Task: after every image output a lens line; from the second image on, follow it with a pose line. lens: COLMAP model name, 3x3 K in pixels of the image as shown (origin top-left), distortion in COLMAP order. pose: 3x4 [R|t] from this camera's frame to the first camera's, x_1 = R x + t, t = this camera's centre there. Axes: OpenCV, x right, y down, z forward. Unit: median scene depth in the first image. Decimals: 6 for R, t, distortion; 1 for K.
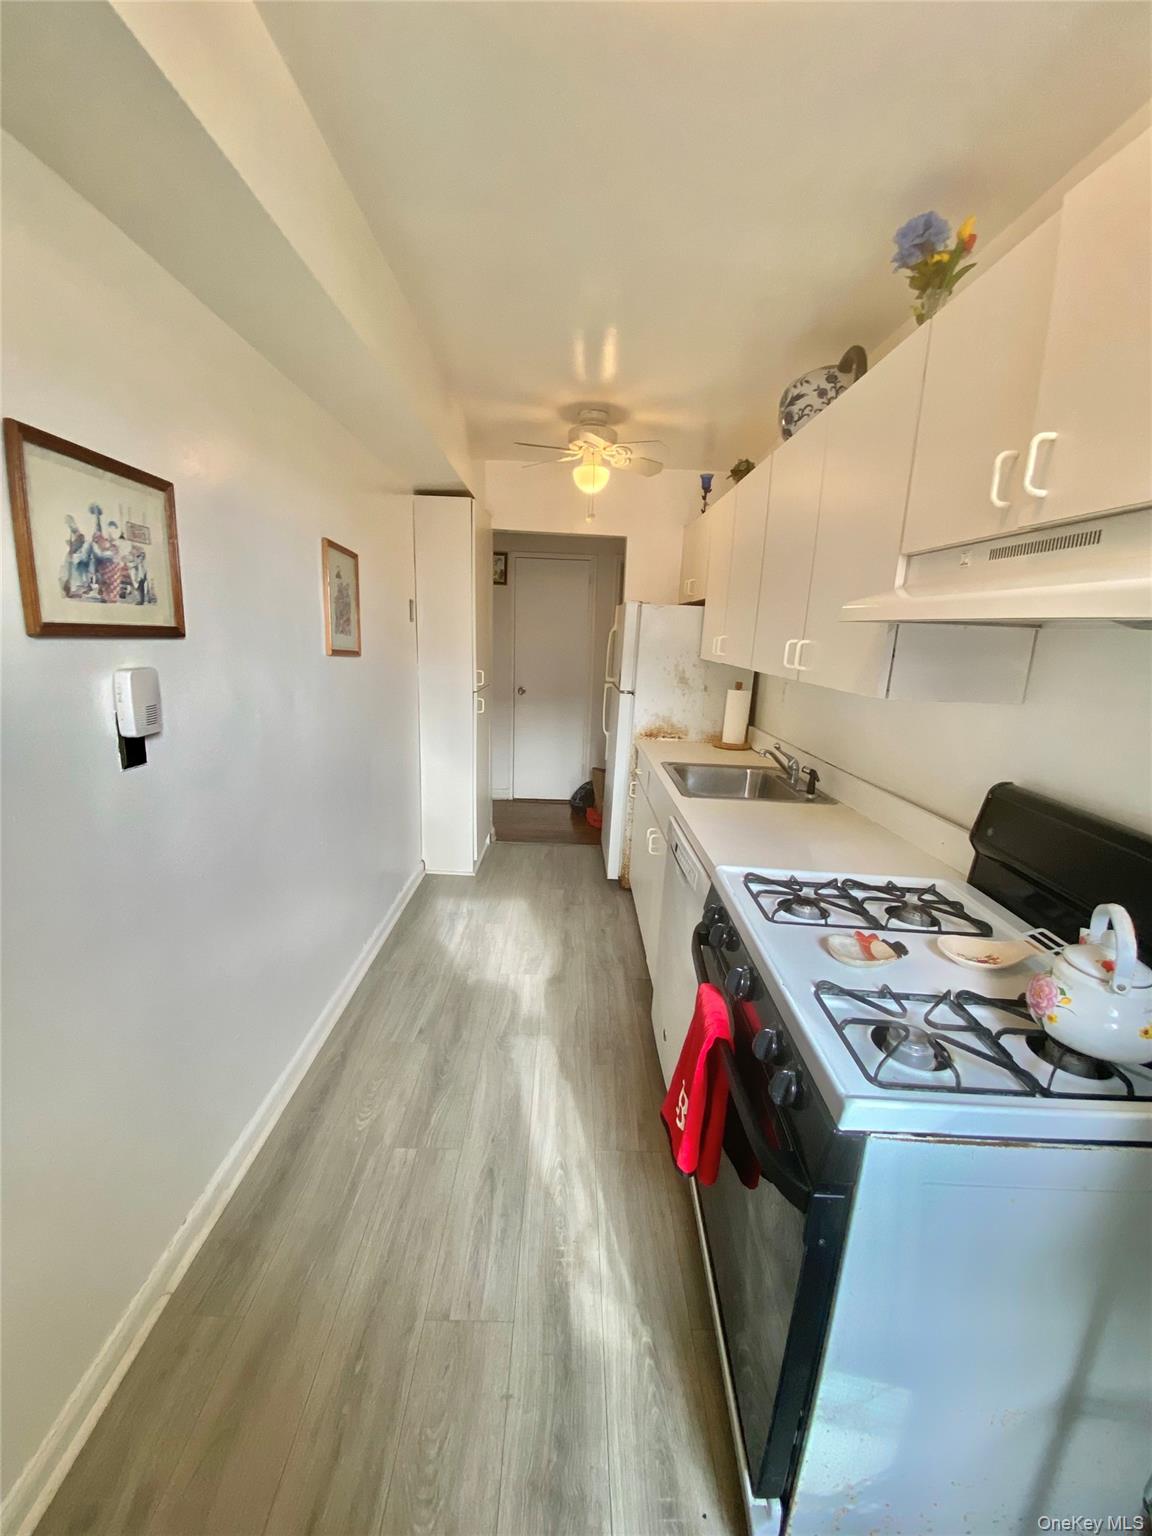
lens RADIAL K [[624.1, 0, 573.7], [0, 624.1, 771.6], [0, 0, 1]] dist [0.015867, -0.019190]
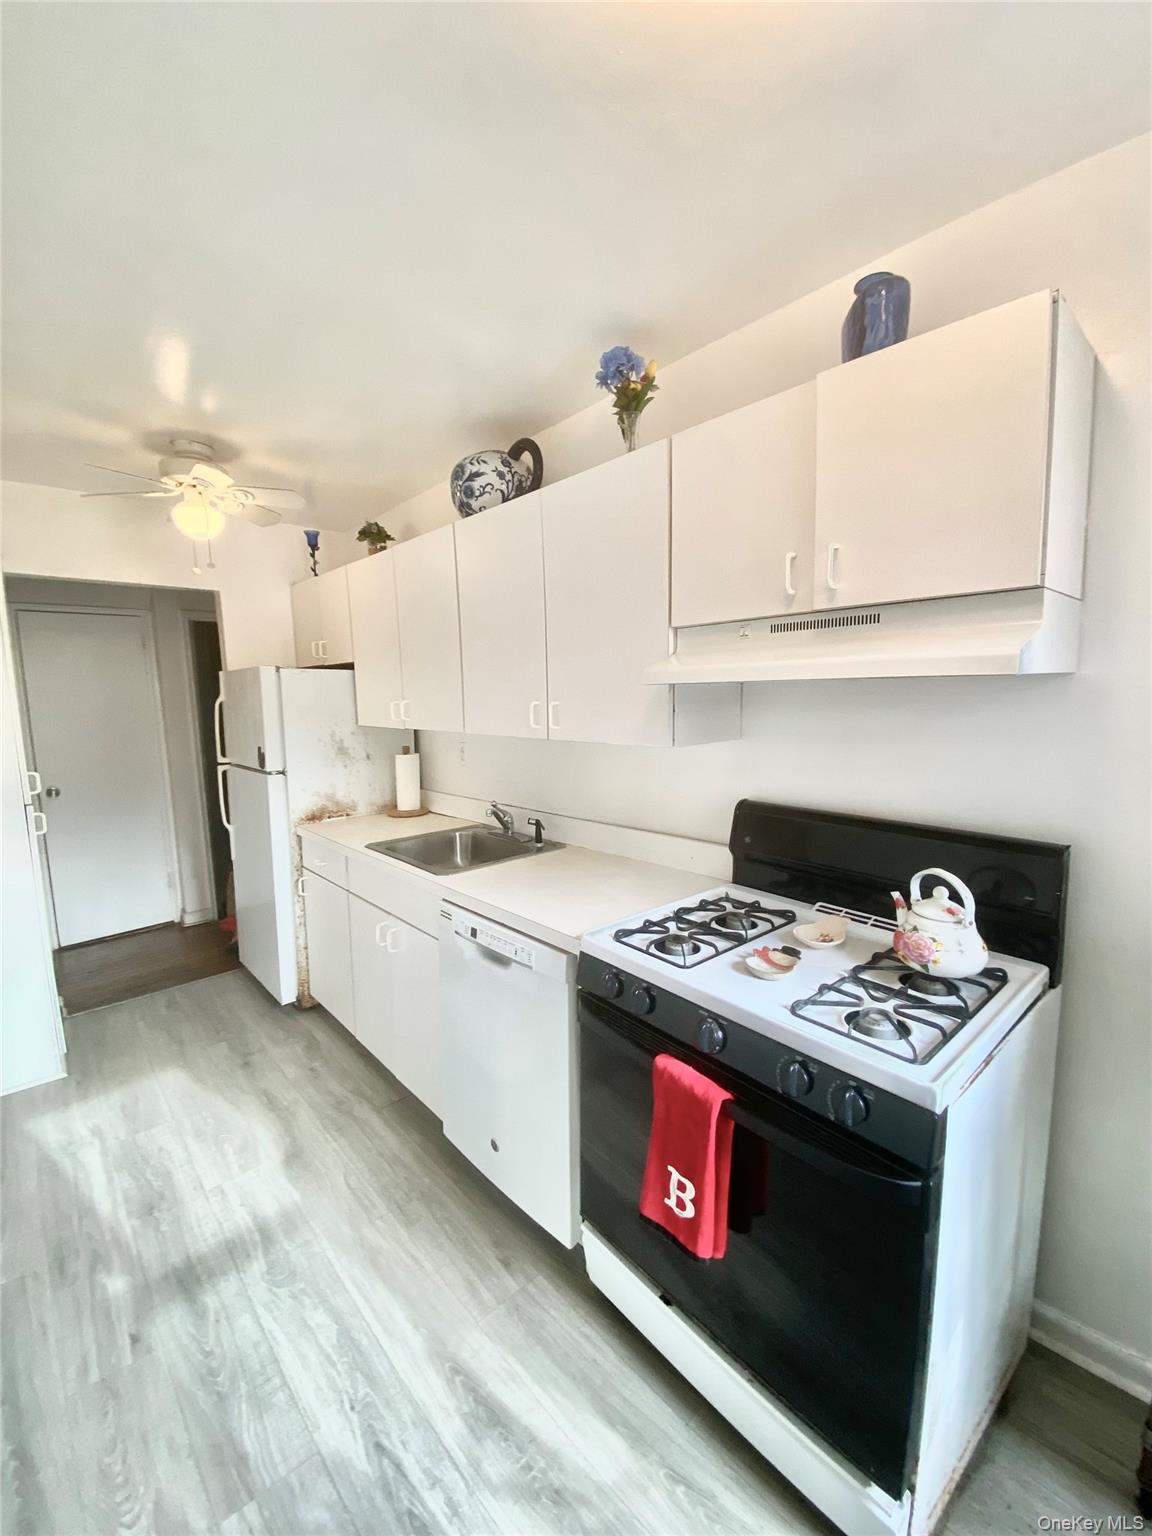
lens RADIAL K [[648.2, 0, 576.1], [0, 648.2, 761.5], [0, 0, 1]] dist [0.024991, -0.019600]
pose [[0.746168, -0.136931, 0.651524, -0.219695], [0.200620, 0.979377, -0.023927, -0.050287], [-0.634811, 0.148563, 0.758250, 0.103219]]
